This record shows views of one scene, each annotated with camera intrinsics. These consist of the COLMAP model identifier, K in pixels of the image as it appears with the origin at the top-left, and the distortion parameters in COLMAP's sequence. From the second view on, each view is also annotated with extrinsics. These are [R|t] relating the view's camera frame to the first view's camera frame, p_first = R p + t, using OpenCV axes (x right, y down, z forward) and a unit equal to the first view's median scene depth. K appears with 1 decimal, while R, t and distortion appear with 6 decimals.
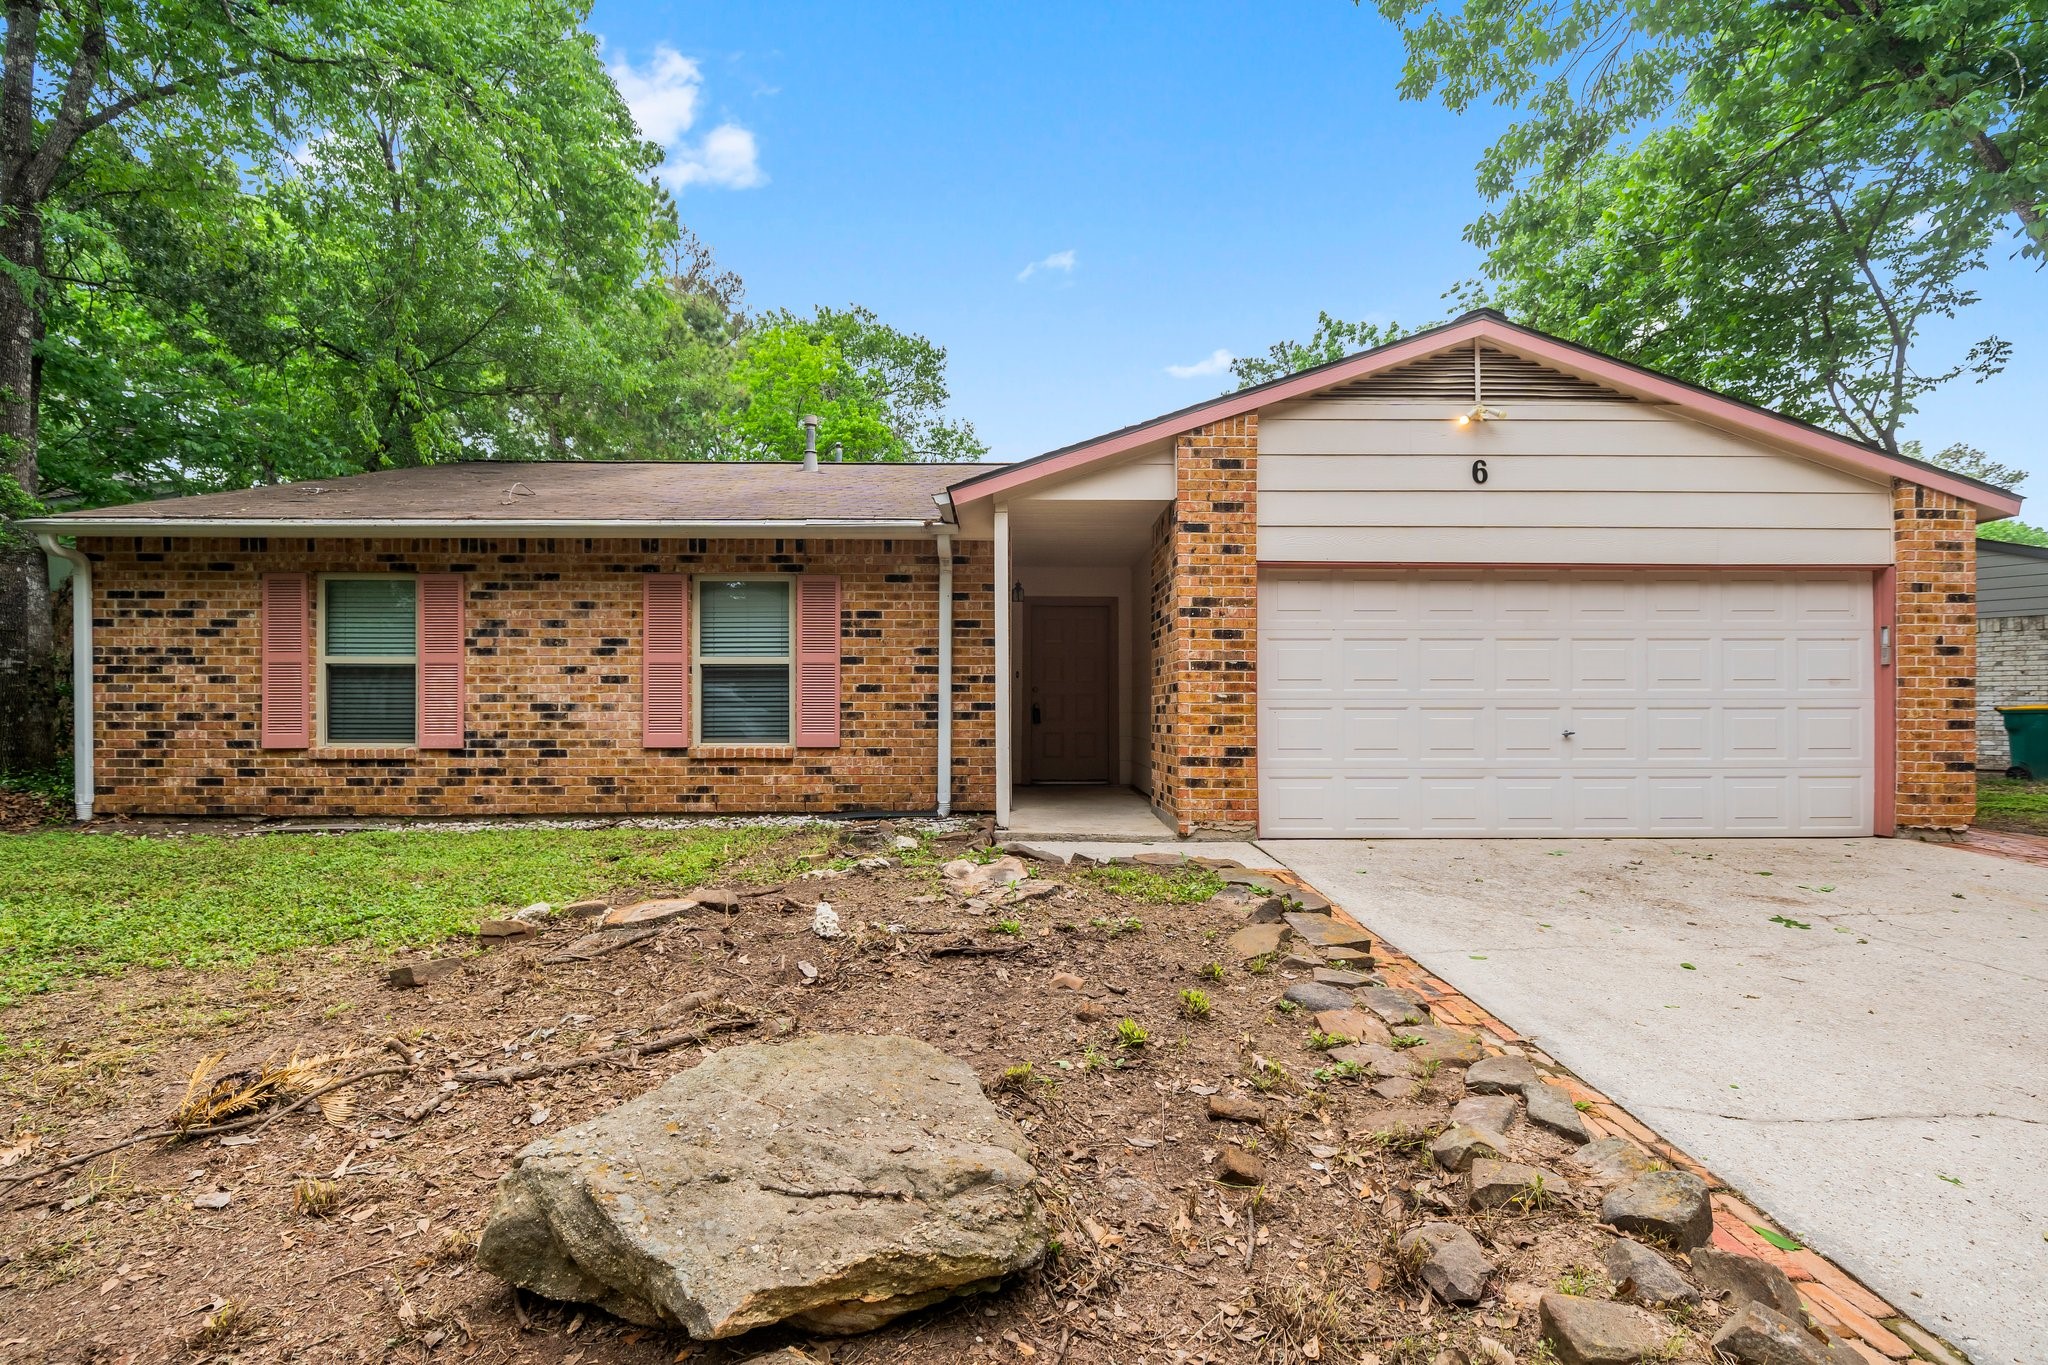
lens RADIAL K [[947.8, 0, 1017.8], [0, 947.8, 707.9], [0, 0, 1]] dist [0.017981, -0.012594]
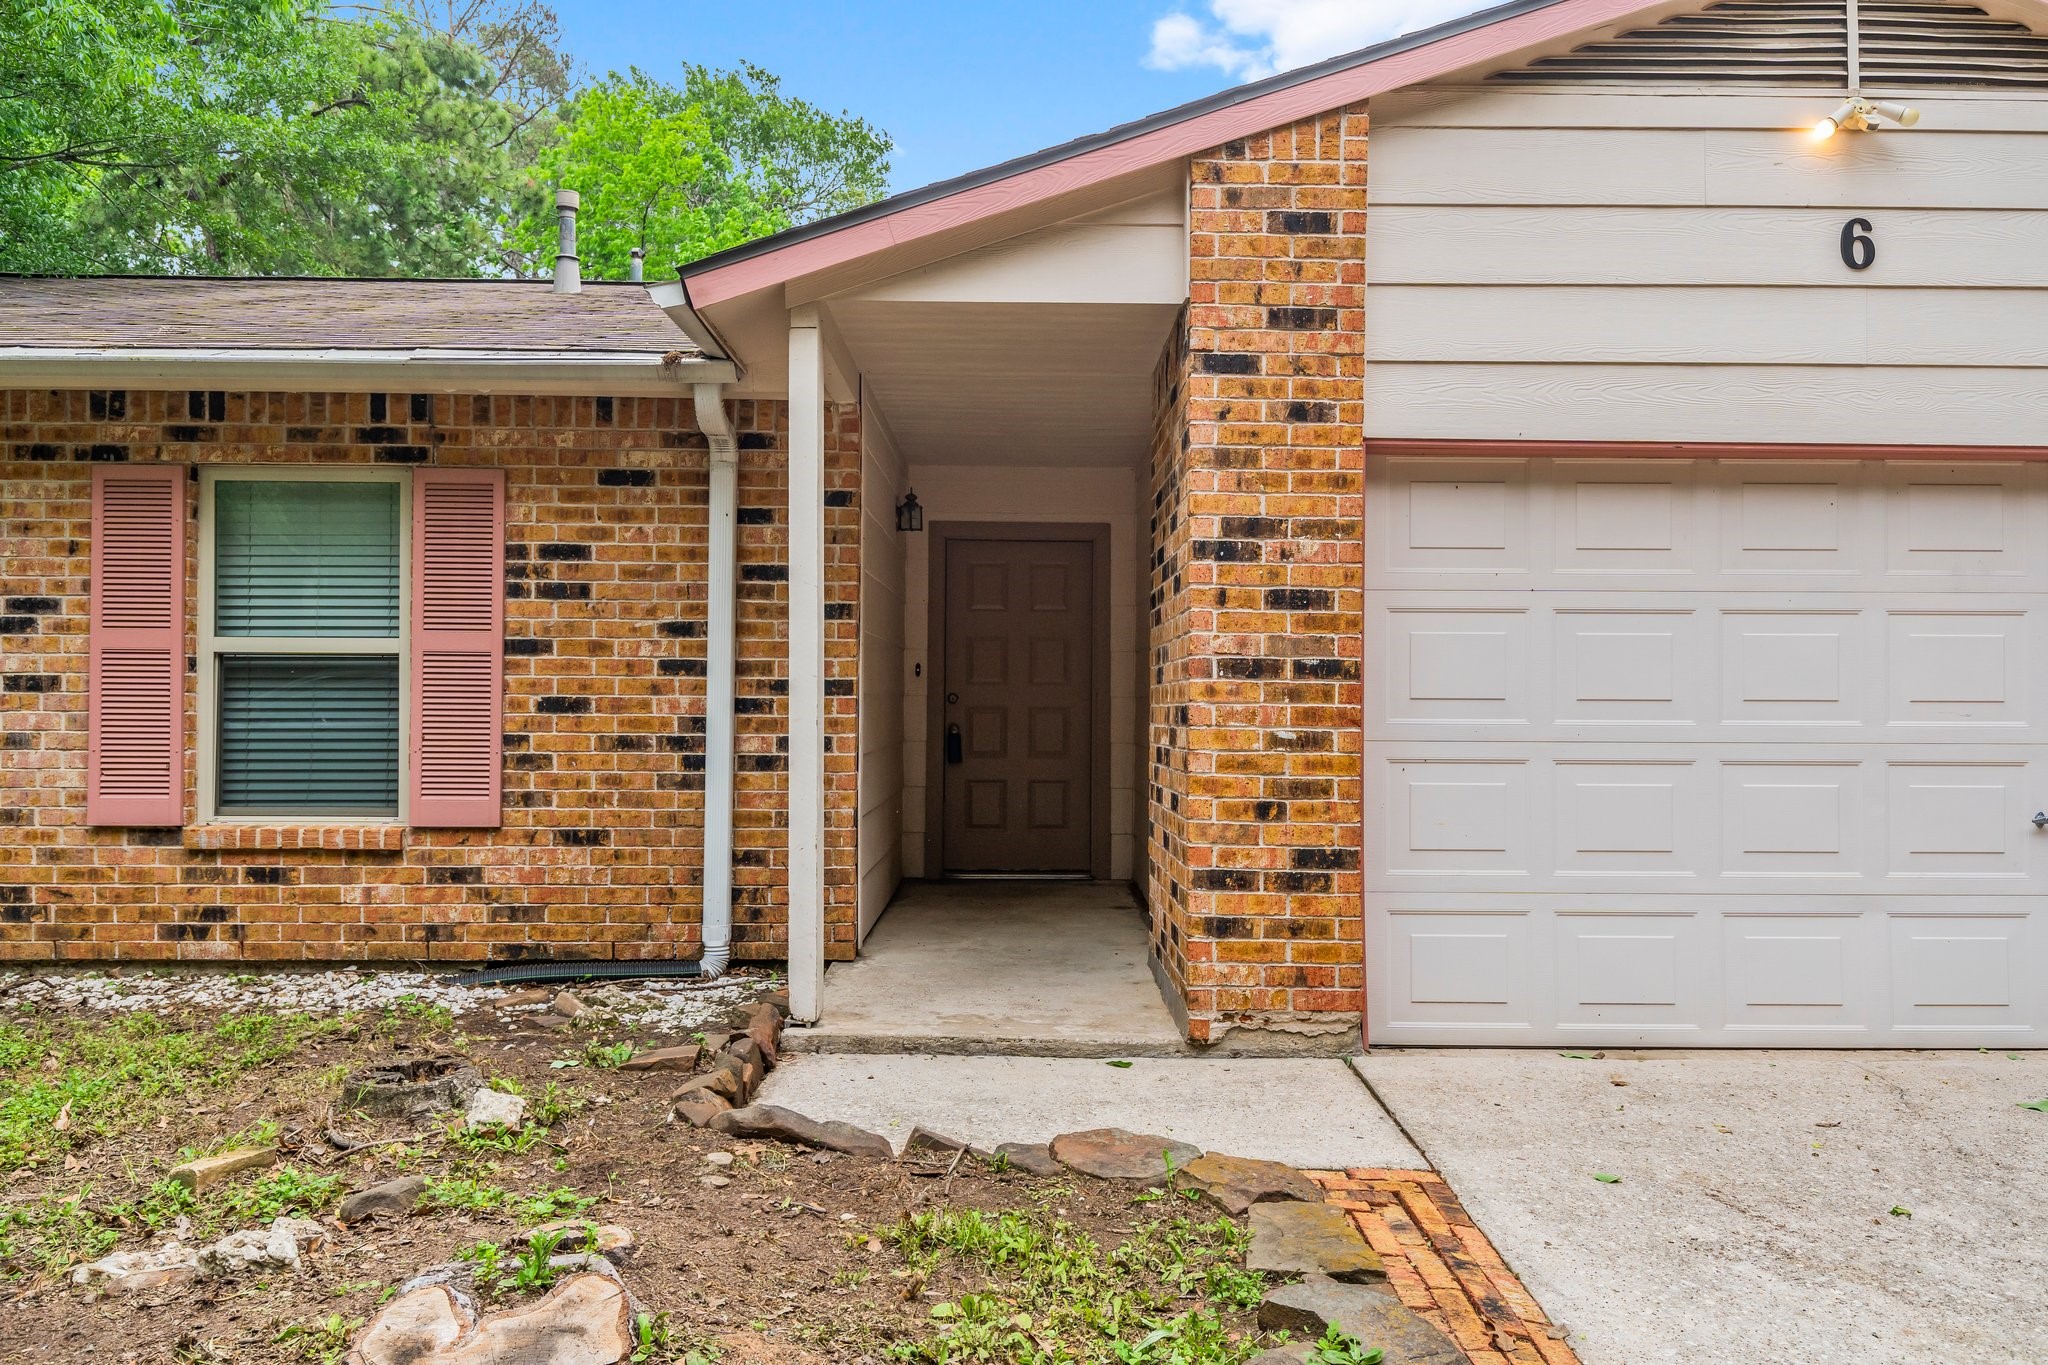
lens RADIAL K [[1410.4, 0, 1026.6], [0, 1410.4, 691.2], [0, 0, 1]] dist [0.037096, -0.035939]
pose [[0.999975, 0.006318, -0.003292, 0.081569], [-0.006335, 0.999965, -0.005384, -0.025370], [0.003258, 0.005405, 0.999980, 0.282884]]
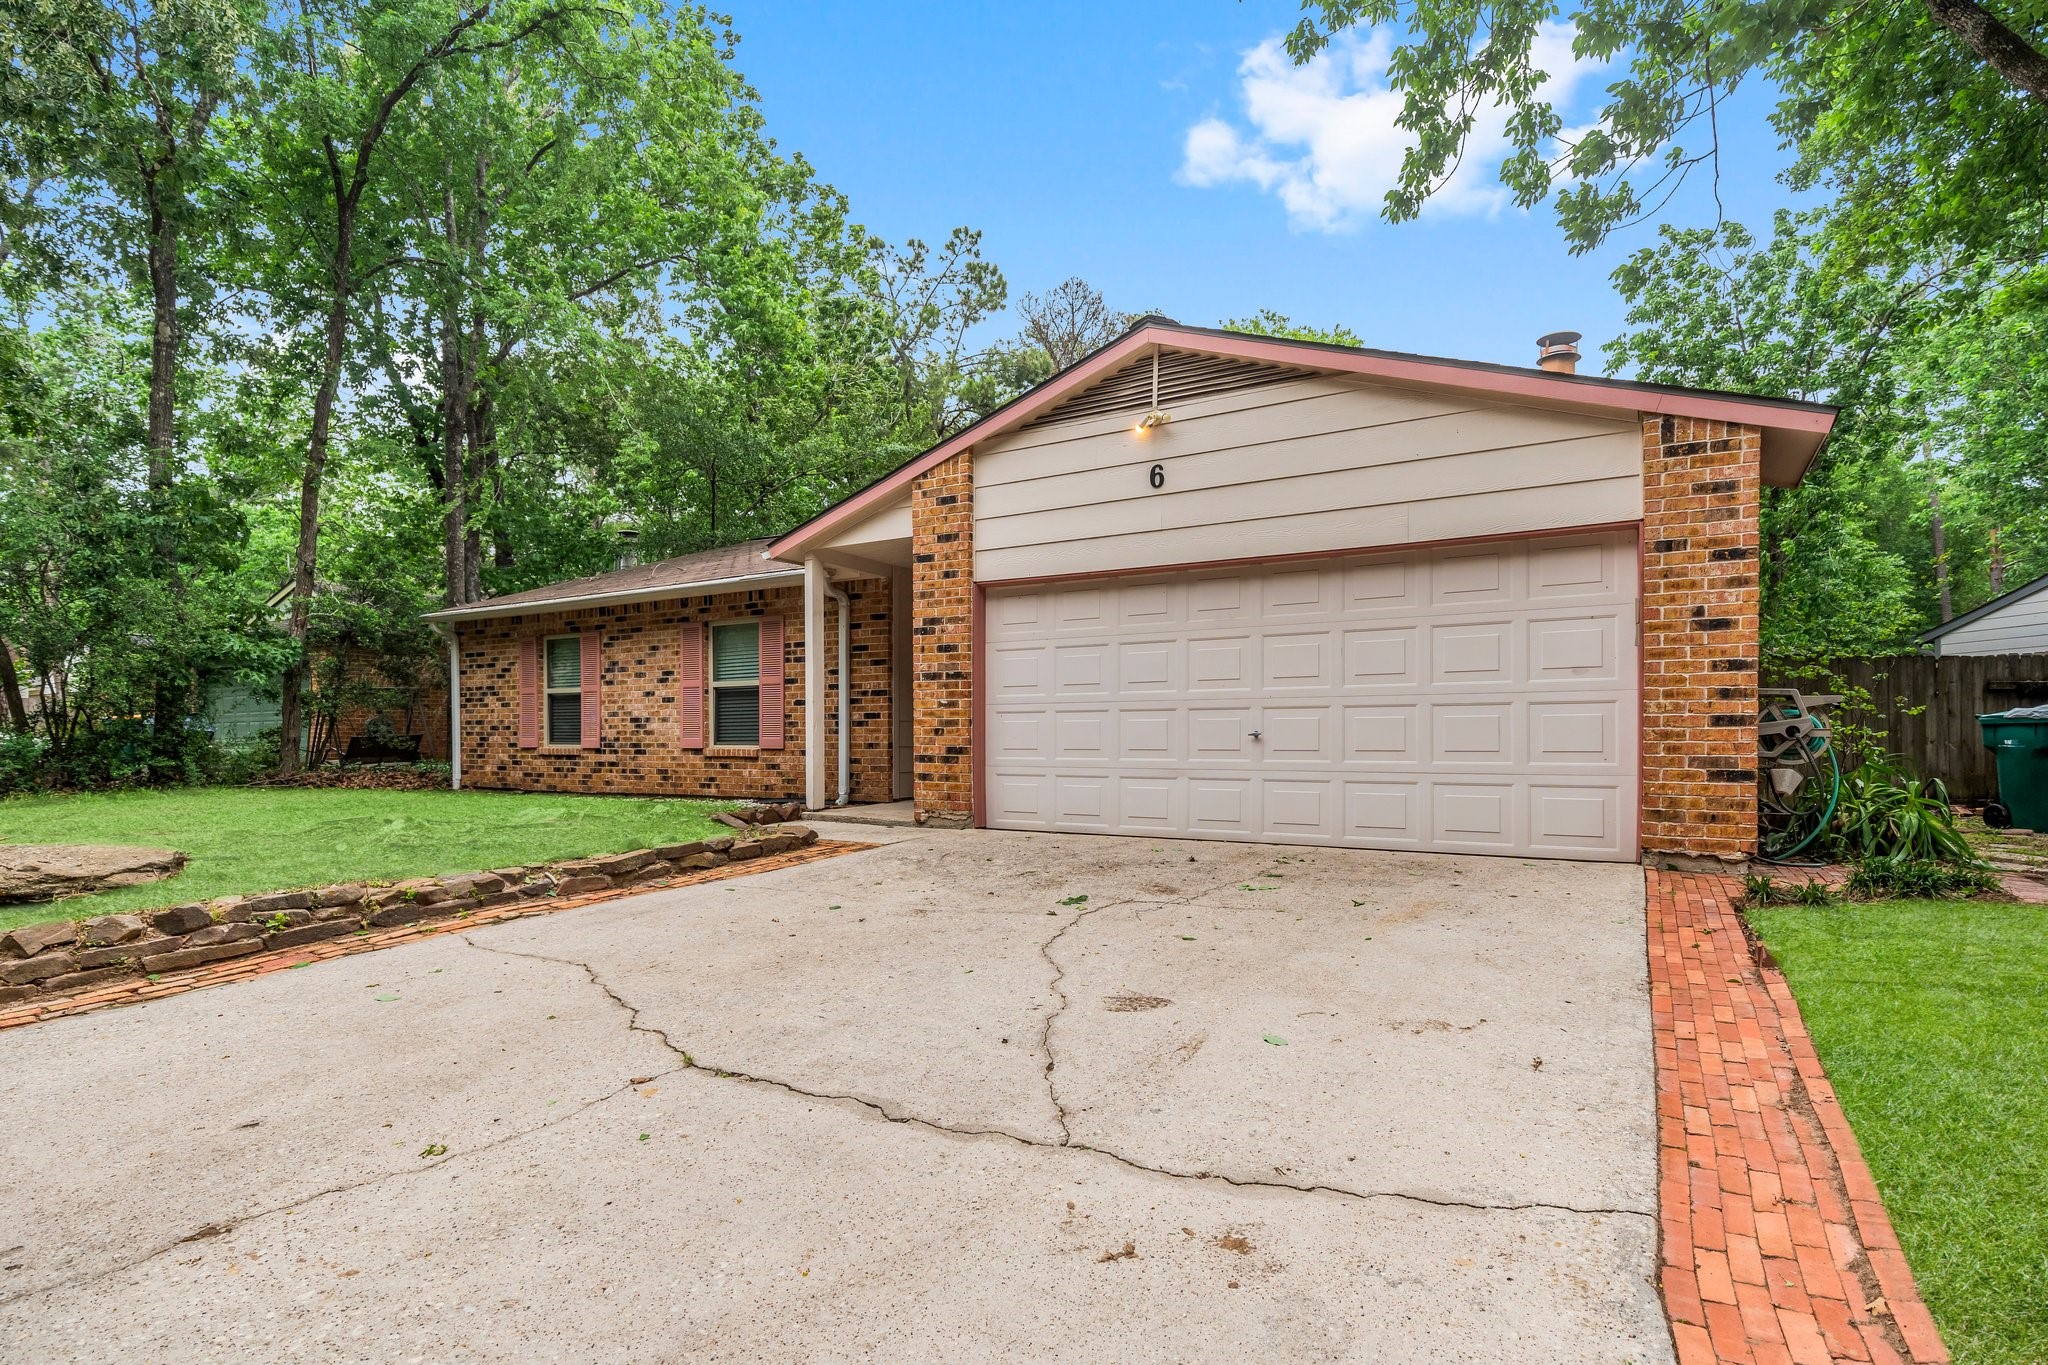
lens RADIAL K [[1031.0, 0, 1017.7], [0, 1031.0, 738.9], [0, 0, 1]] dist [0.017749, -0.004141]
pose [[0.840678, -0.000635, -0.541535, 0.842674], [0.003021, 0.999989, 0.003516, 0.024366], [0.541527, -0.004592, 0.840671, -0.005724]]
